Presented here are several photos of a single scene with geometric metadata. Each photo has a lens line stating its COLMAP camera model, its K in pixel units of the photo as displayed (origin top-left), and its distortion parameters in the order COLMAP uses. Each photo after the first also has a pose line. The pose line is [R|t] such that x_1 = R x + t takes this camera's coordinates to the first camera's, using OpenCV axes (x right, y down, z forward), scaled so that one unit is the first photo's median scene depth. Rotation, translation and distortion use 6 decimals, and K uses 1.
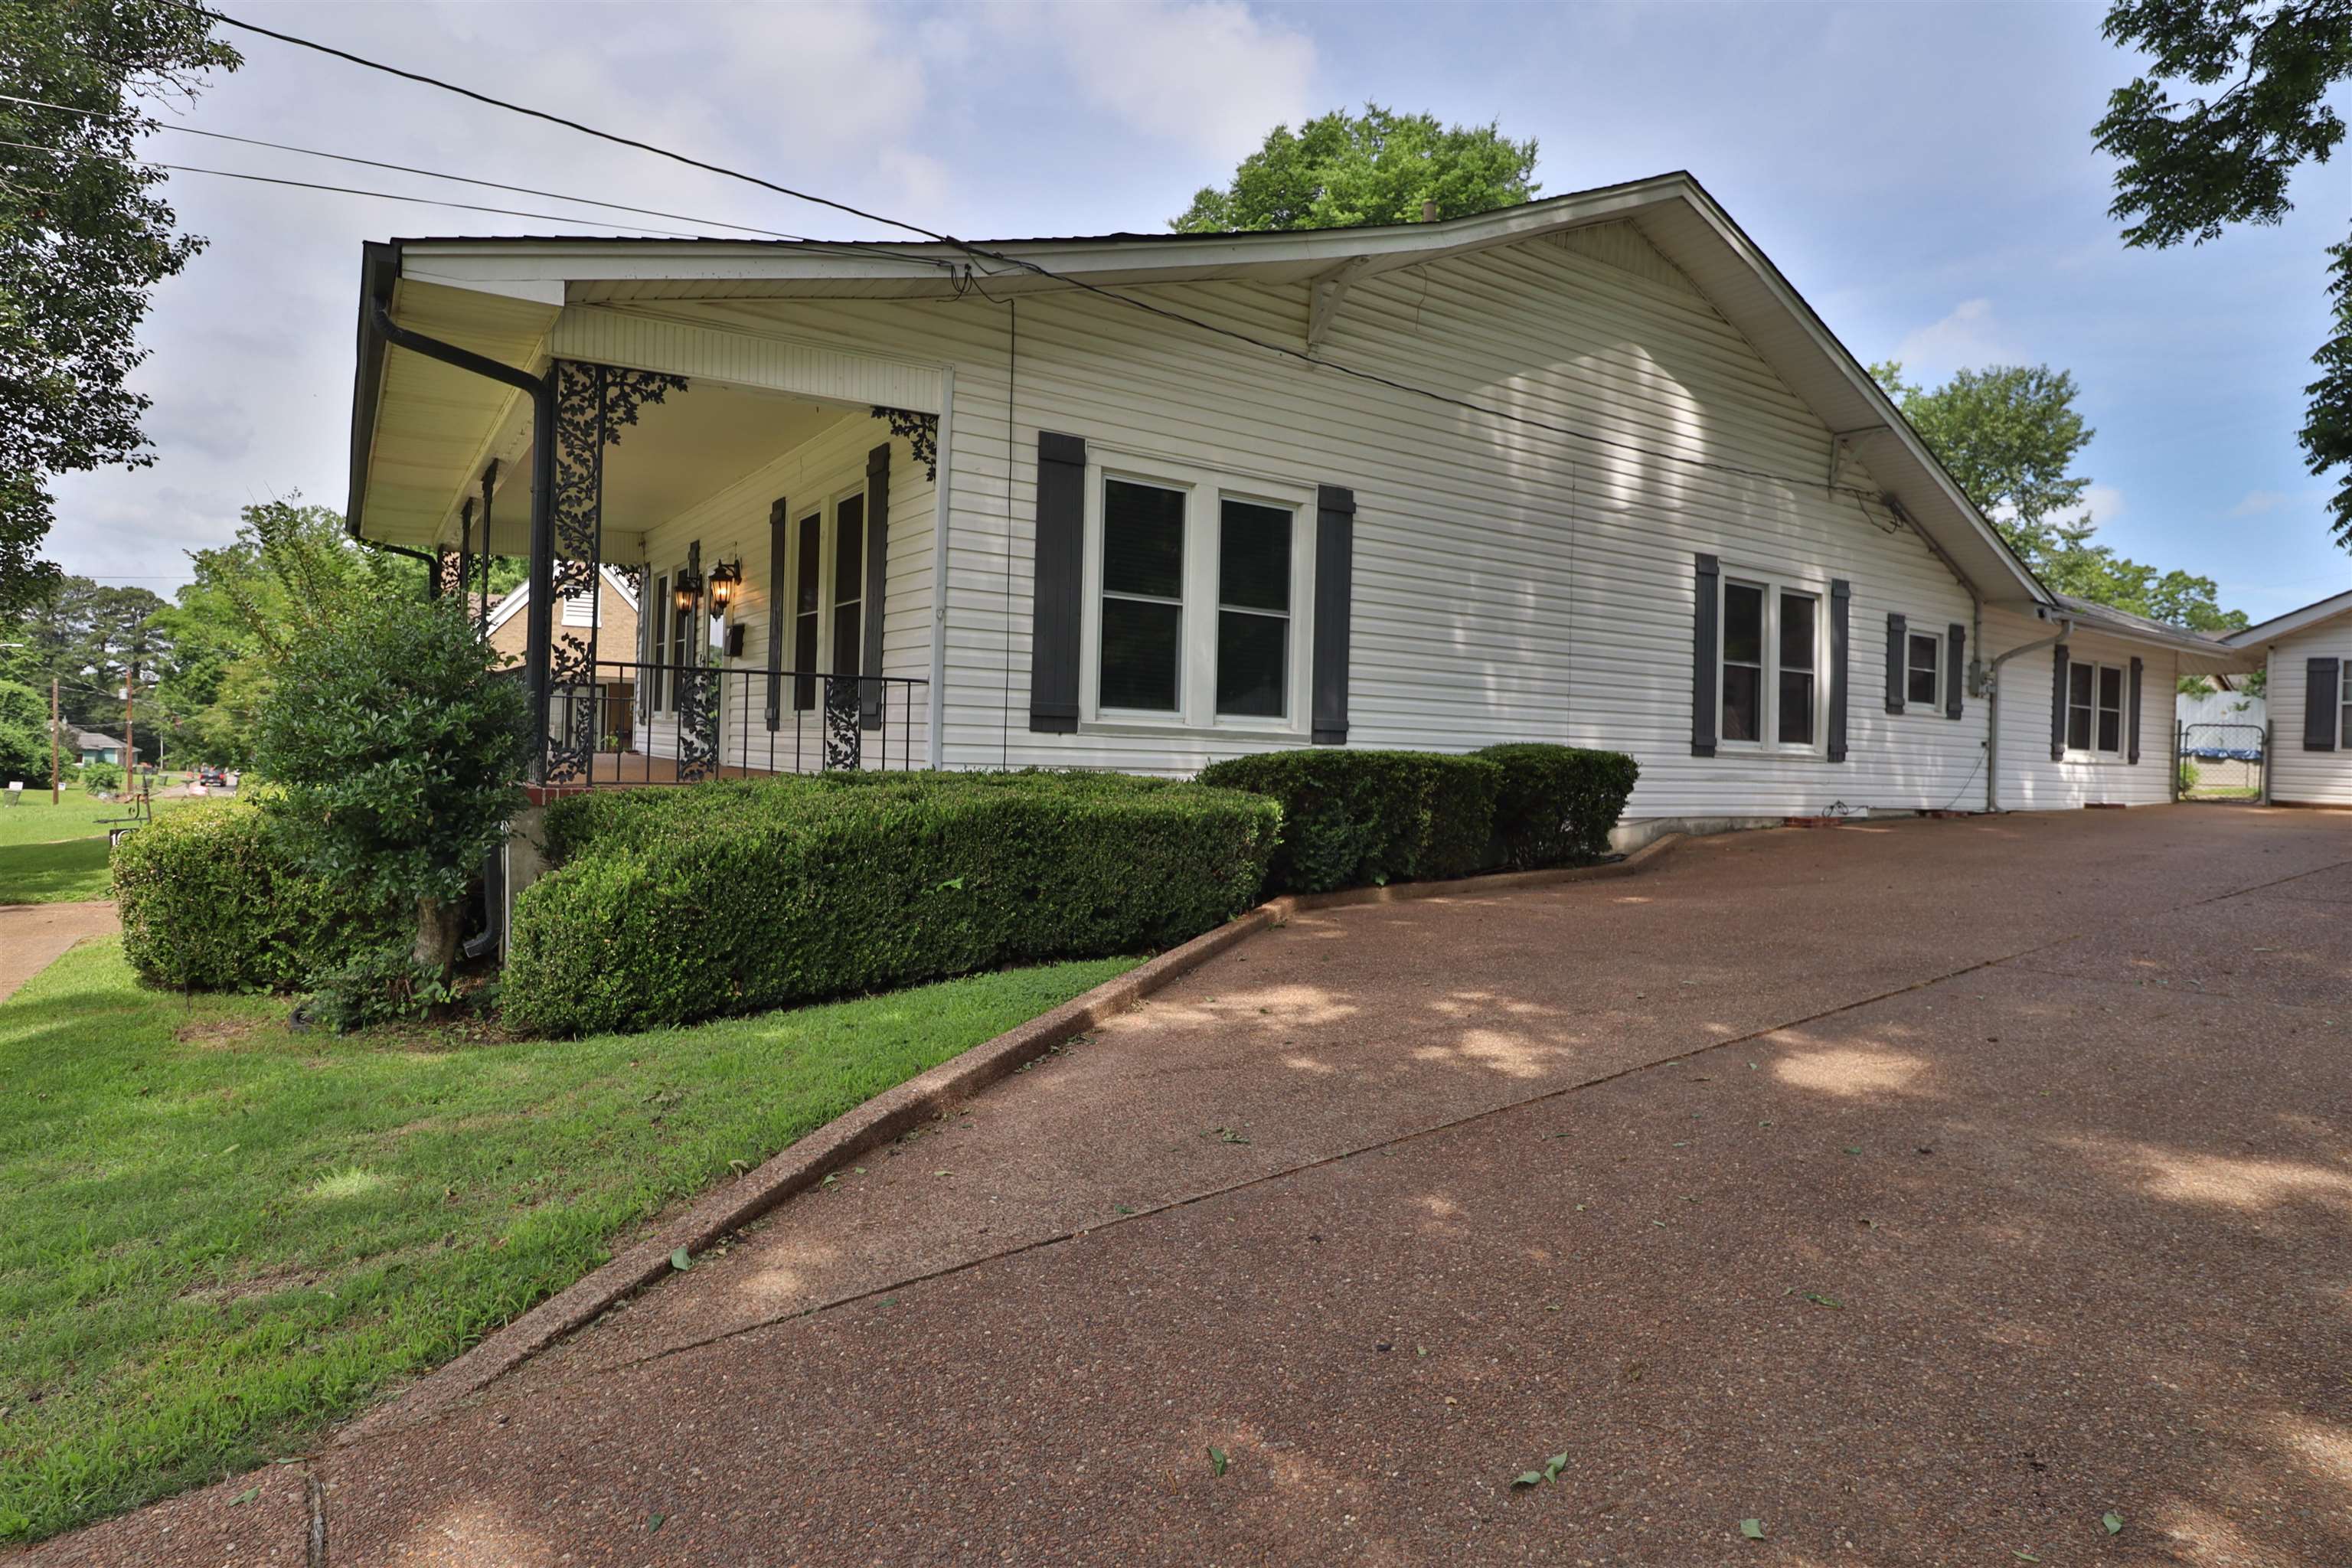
lens RADIAL K [[1259.1, 0, 1188.3], [0, 1259.1, 750.4], [0, 0, 1]] dist [0.001395, -0.014190]
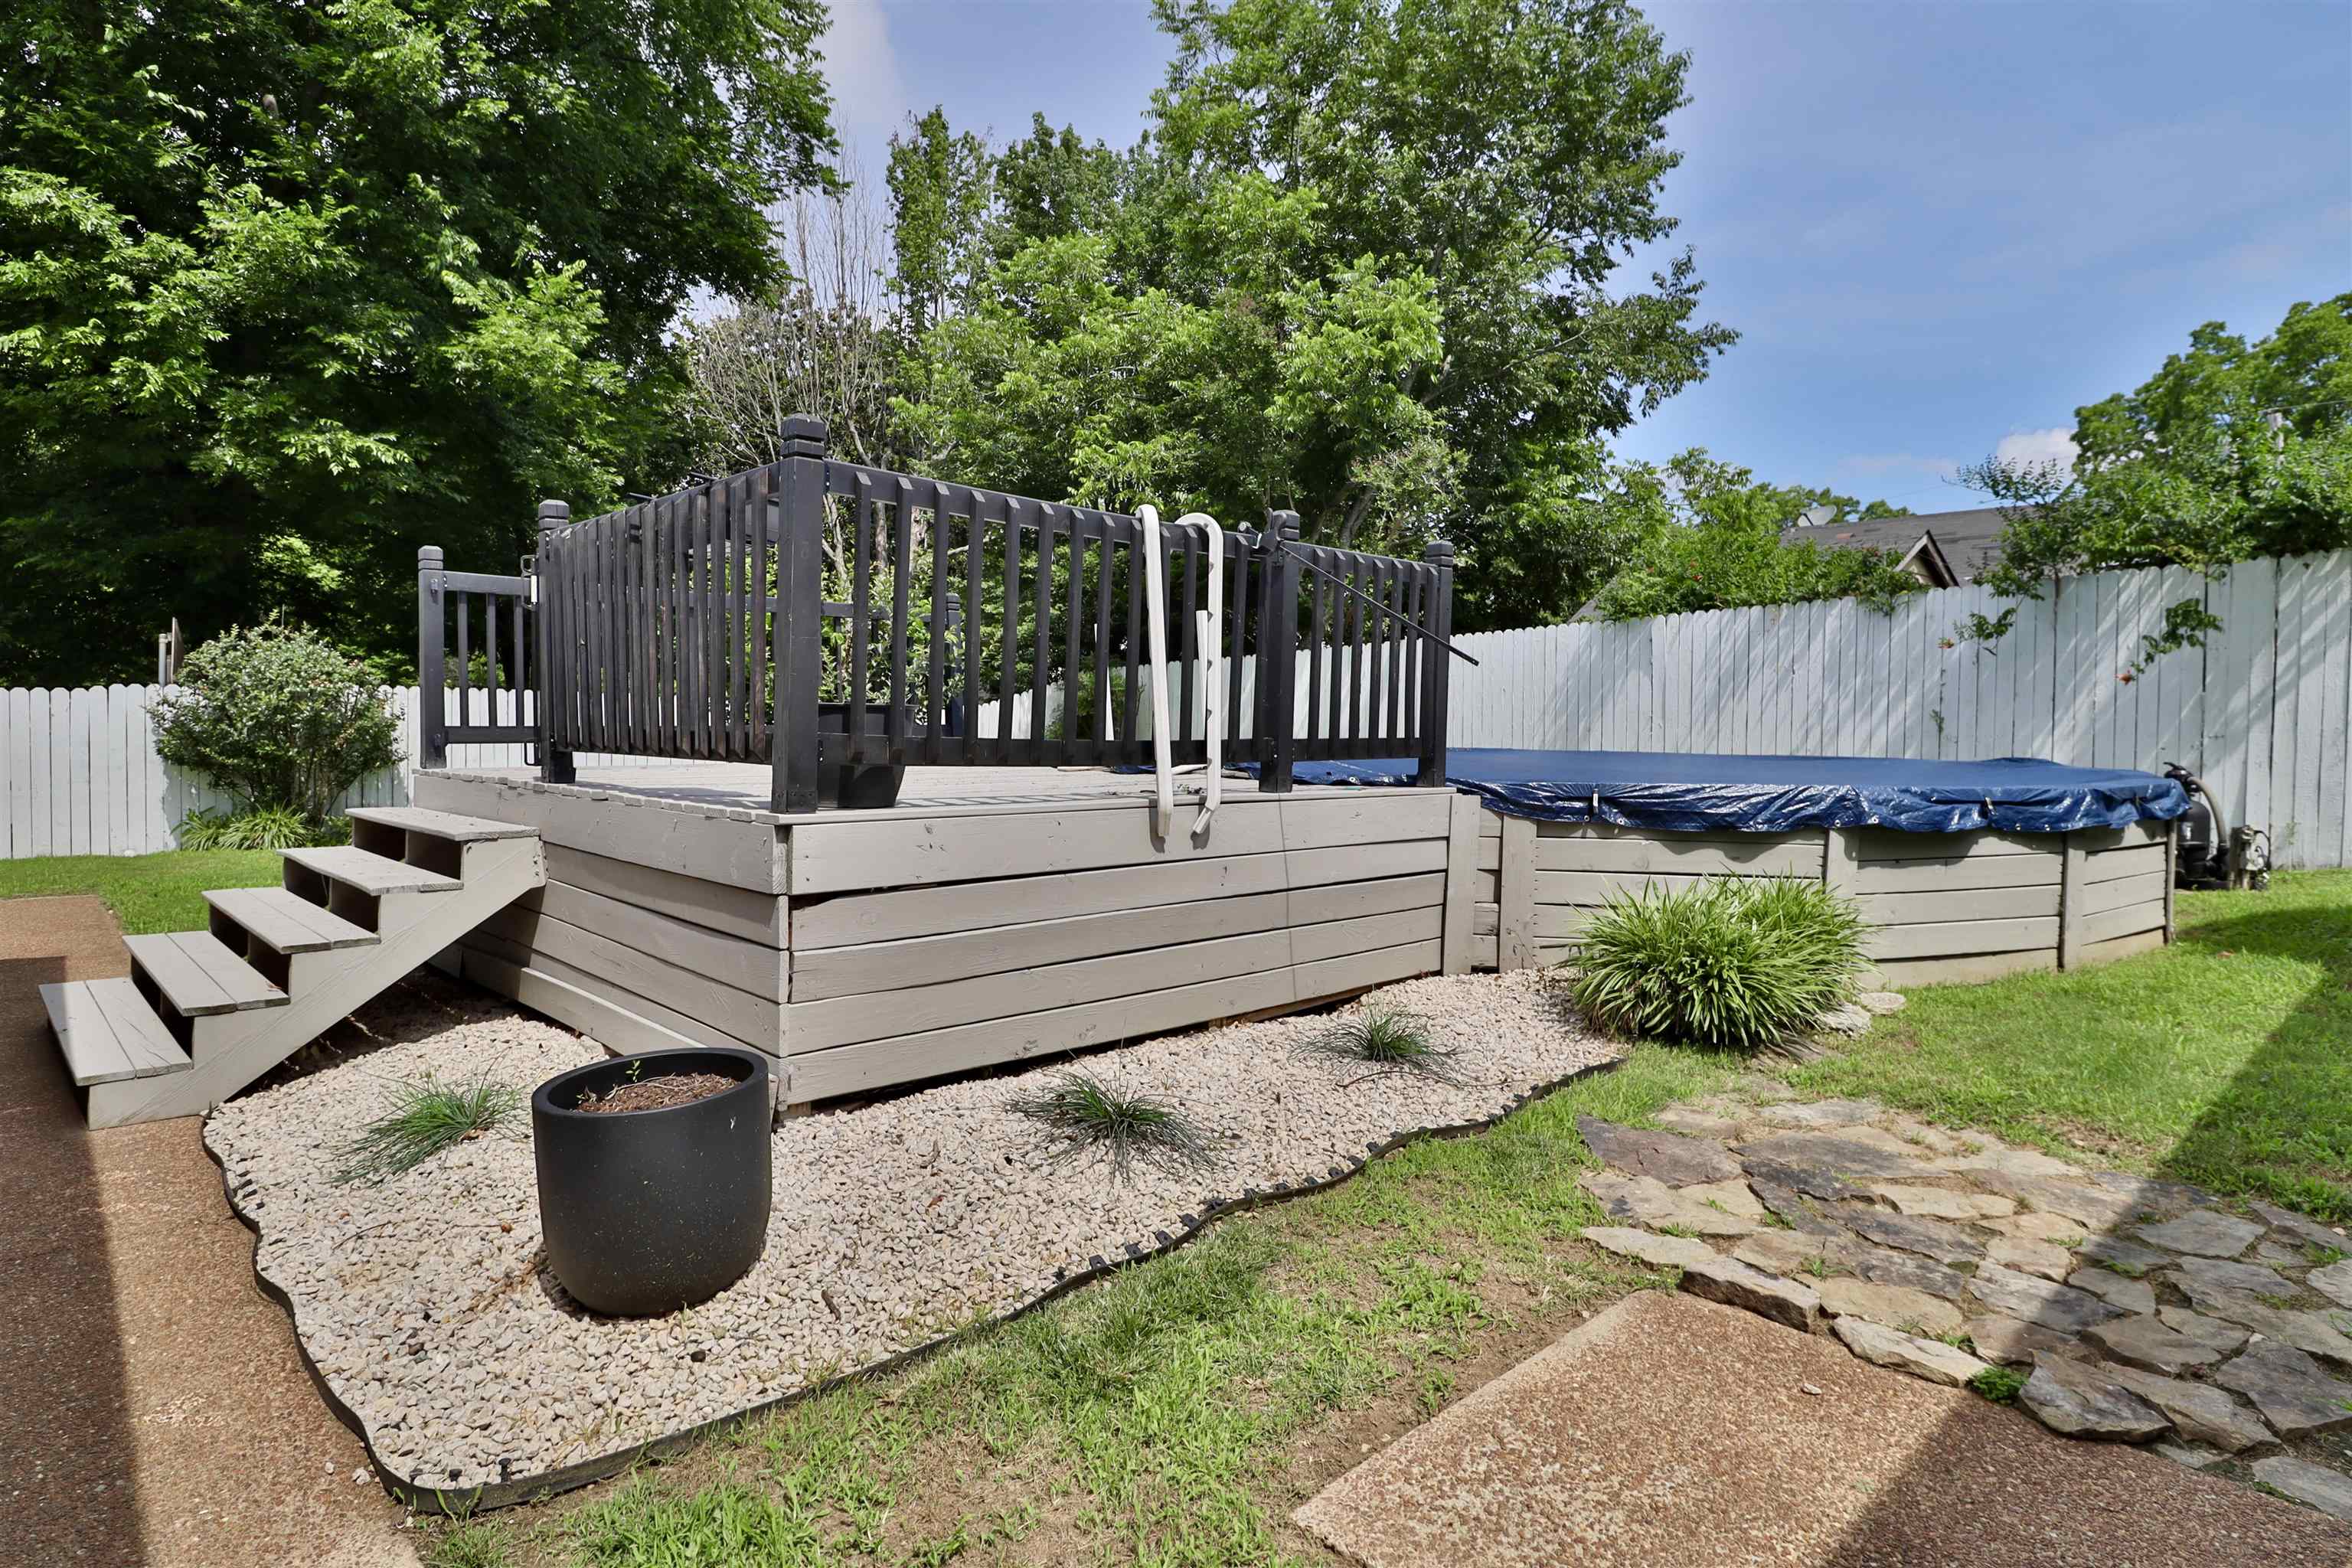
lens RADIAL K [[1274.4, 0, 1179.1], [0, 1274.4, 738.4], [0, 0, 1]] dist [0.006727, -0.011694]
pose [[0.986649, -0.021139, 0.161485, 1.283684], [0.017735, 0.999590, 0.022492, -0.034566], [-0.161894, -0.019328, 0.986619, 1.571355]]
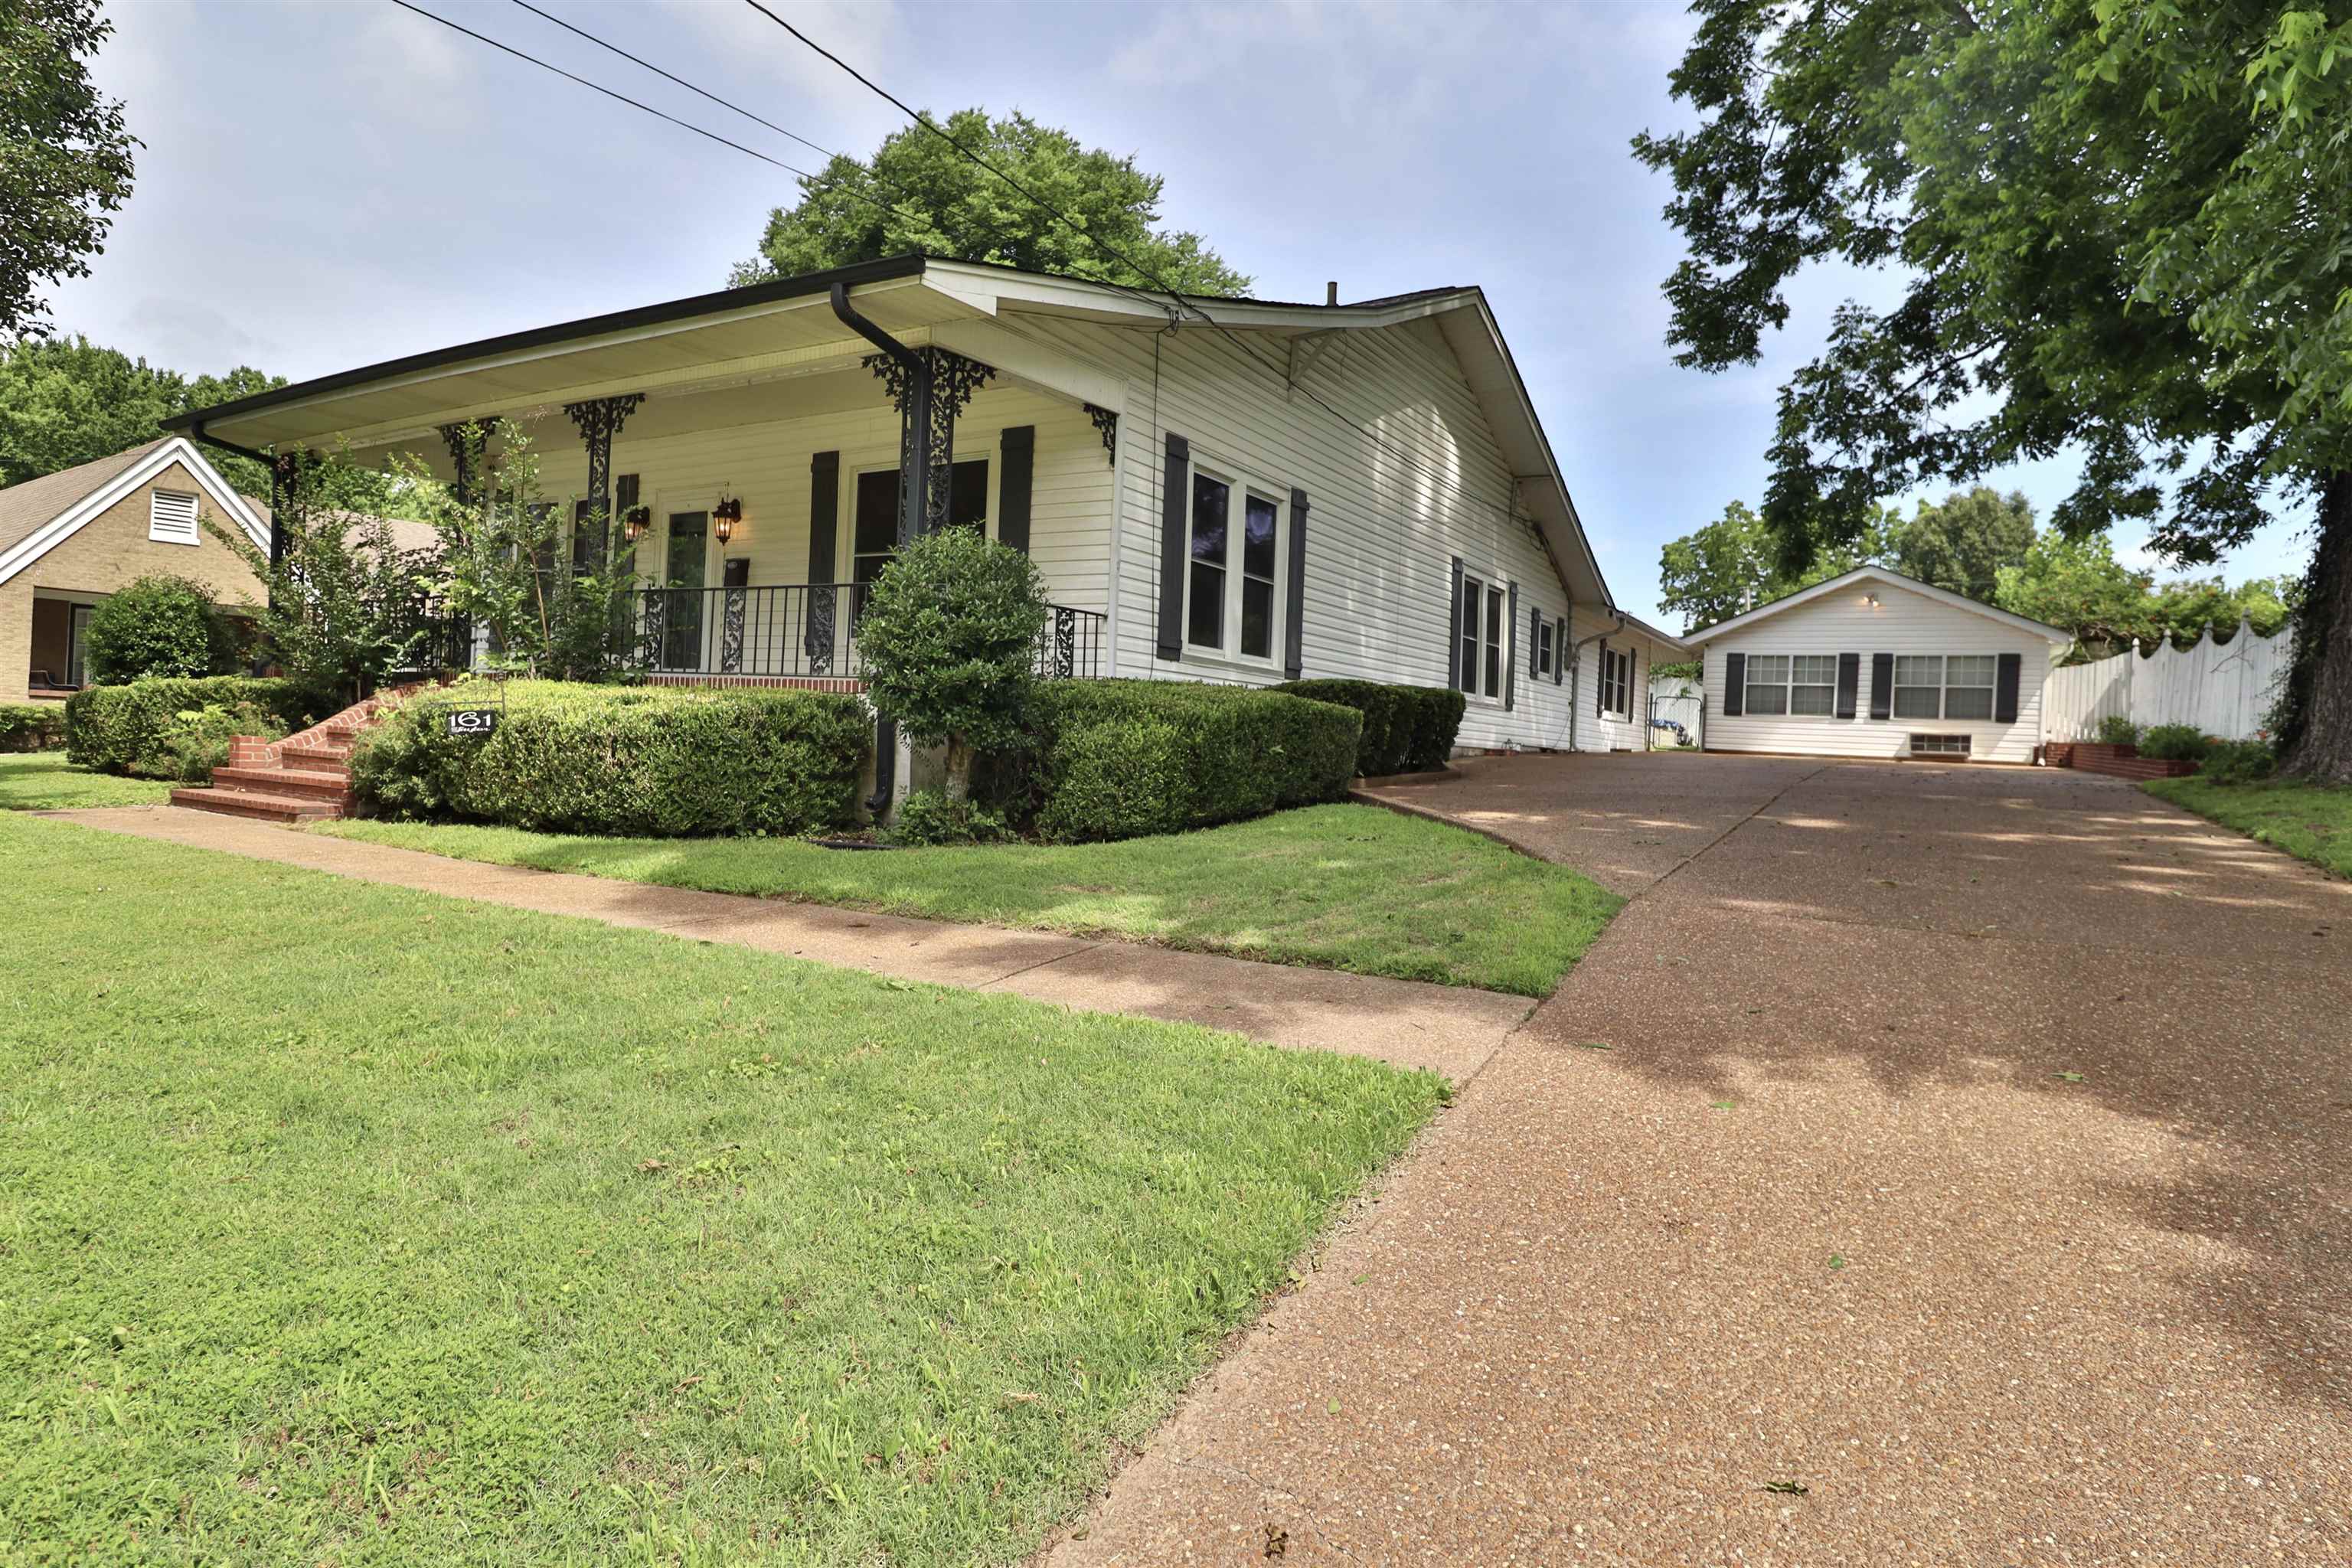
lens RADIAL K [[1257.4, 0, 1195.6], [0, 1257.4, 746.5], [0, 0, 1]] dist [0.003671, -0.014384]
pose [[0.911442, 0.009499, 0.411319, -0.418216], [-0.016124, 0.999790, 0.012640, 0.040254], [-0.411112, -0.018153, 0.911404, -0.151880]]
